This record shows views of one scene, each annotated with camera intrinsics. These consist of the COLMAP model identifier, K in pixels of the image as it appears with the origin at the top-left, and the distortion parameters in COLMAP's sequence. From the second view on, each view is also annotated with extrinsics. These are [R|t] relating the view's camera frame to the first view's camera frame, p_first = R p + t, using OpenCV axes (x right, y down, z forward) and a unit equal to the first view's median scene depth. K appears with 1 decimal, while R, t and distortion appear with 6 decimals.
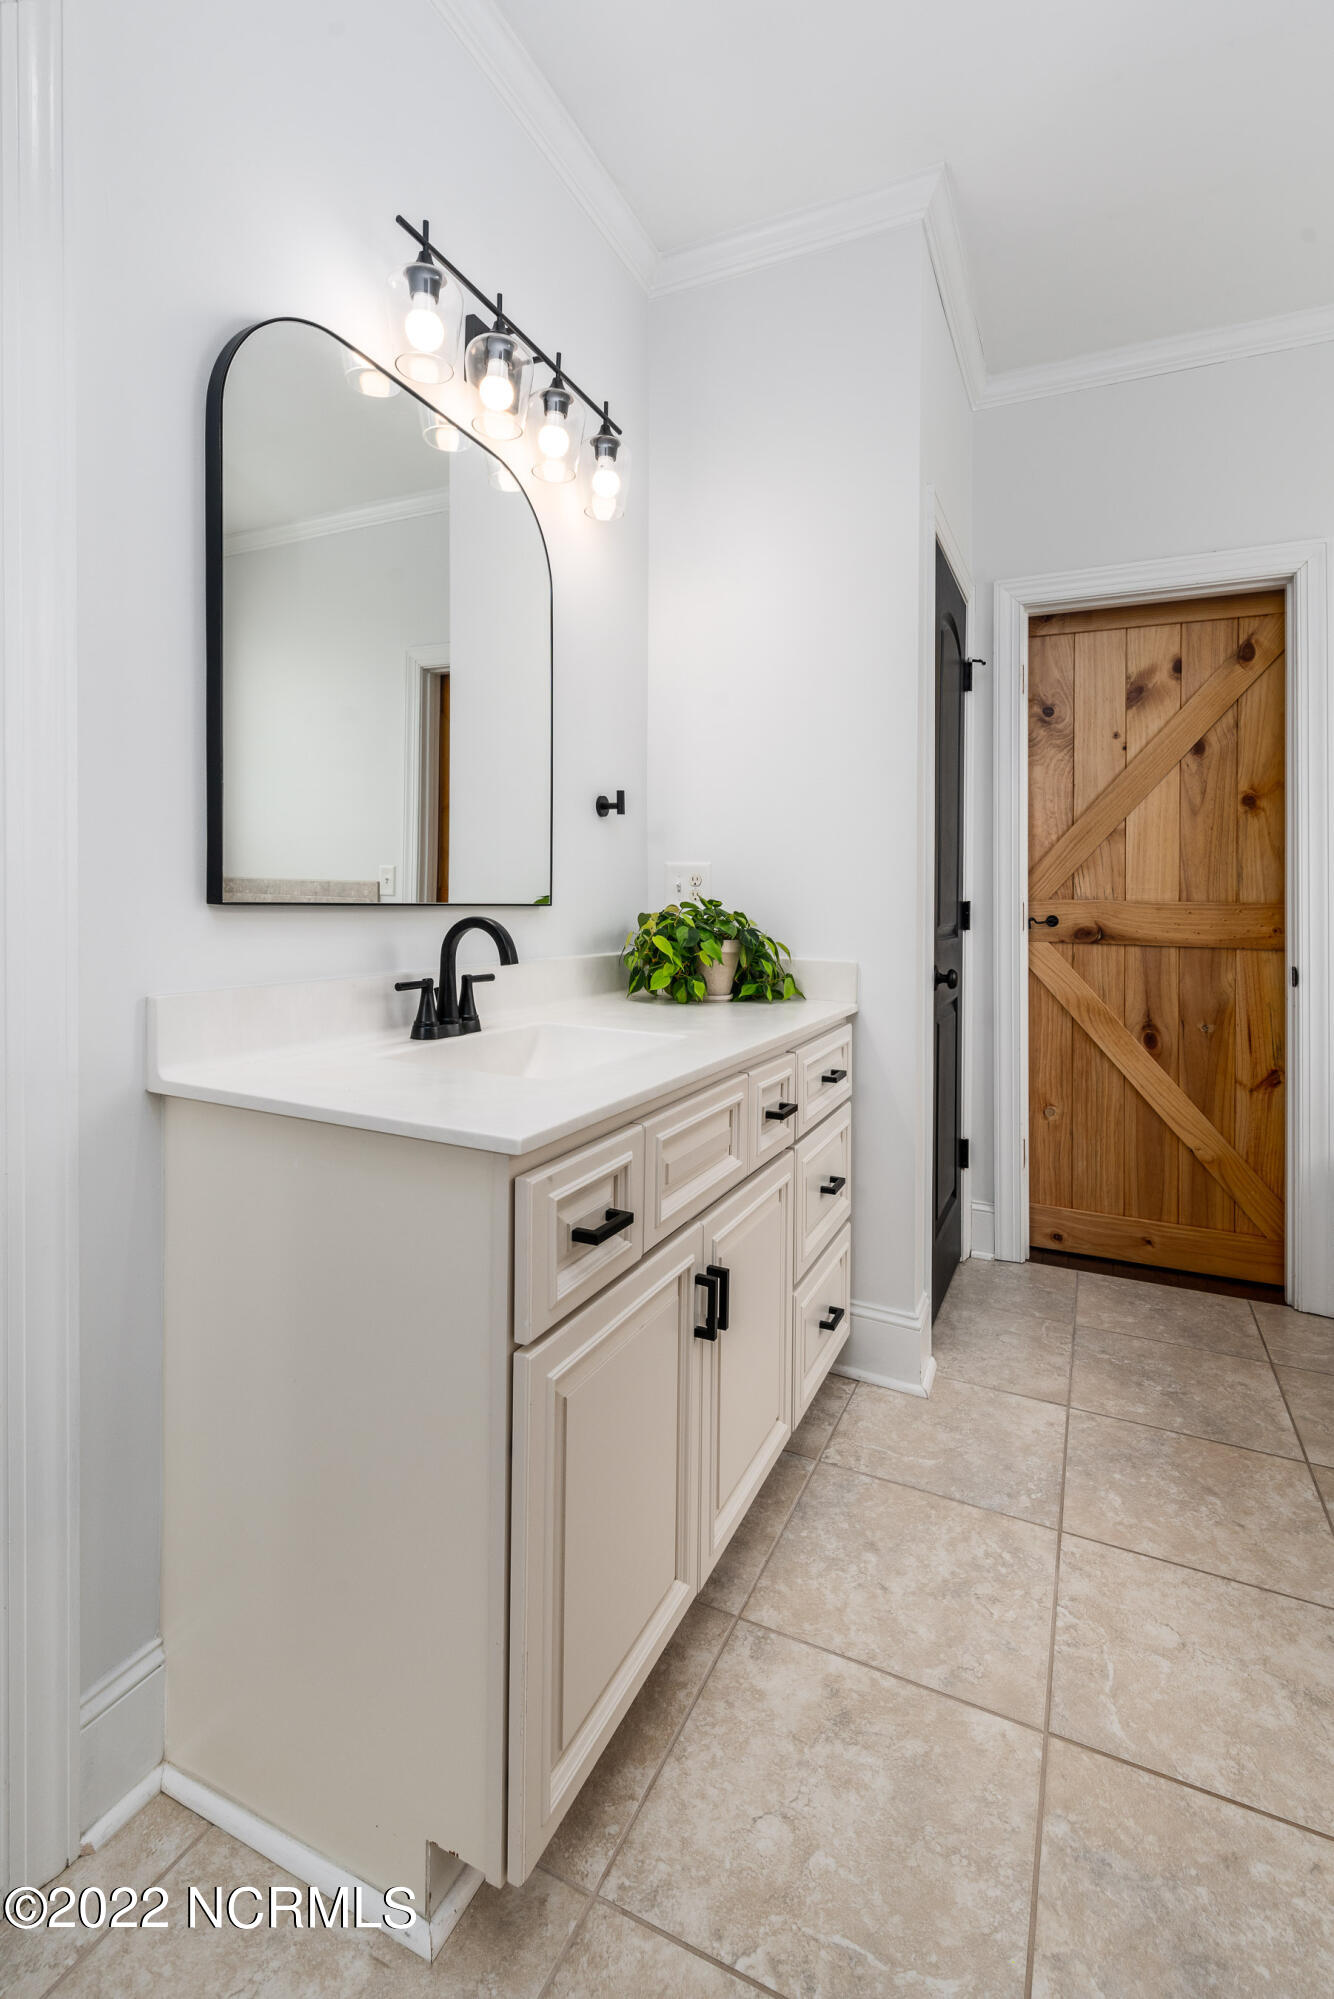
lens RADIAL K [[929.9, 0, 667.1], [0, 929.9, 896.1], [0, 0, 1]] dist [-0.000812, 0.000567]
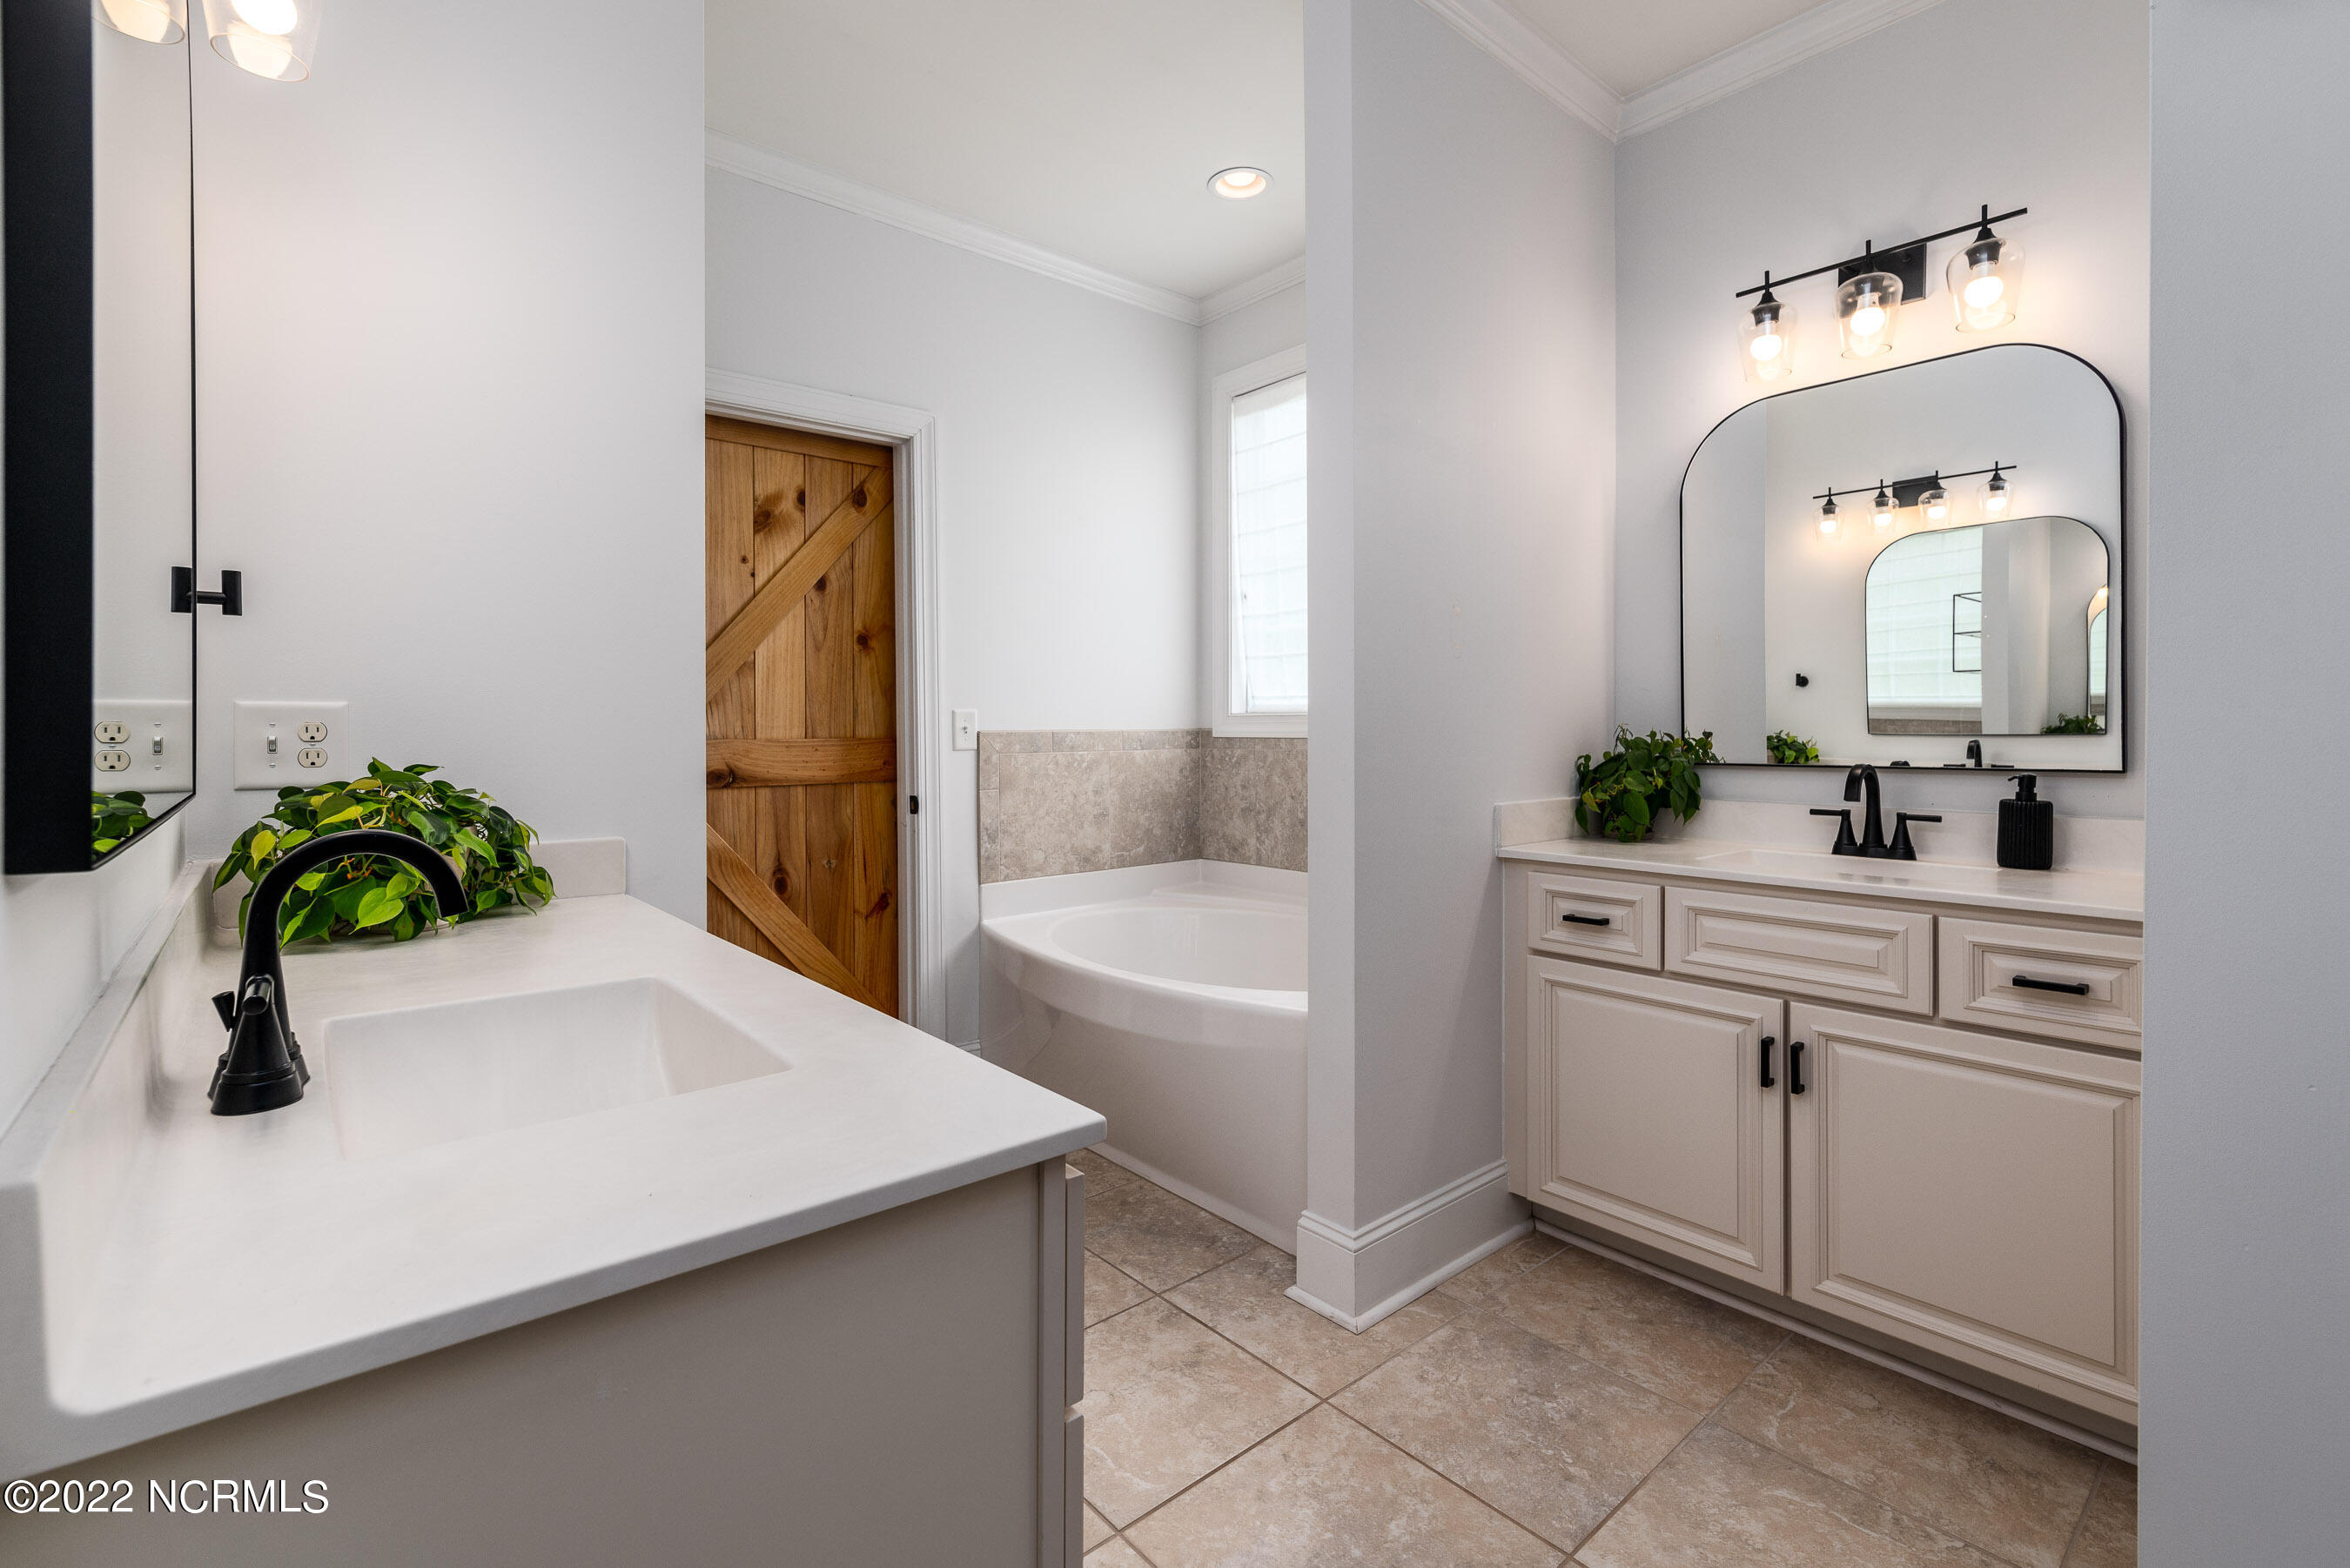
lens RADIAL K [[1040.7, 0, 1172.1], [0, 1040.7, 711.8], [0, 0, 1]] dist [-0.000108, 0.000022]
pose [[0.411886, -0.008420, 0.911196, -0.292788], [0.013807, 0.999900, 0.002998, -0.020547], [-0.911131, 0.011346, 0.411961, 0.199492]]
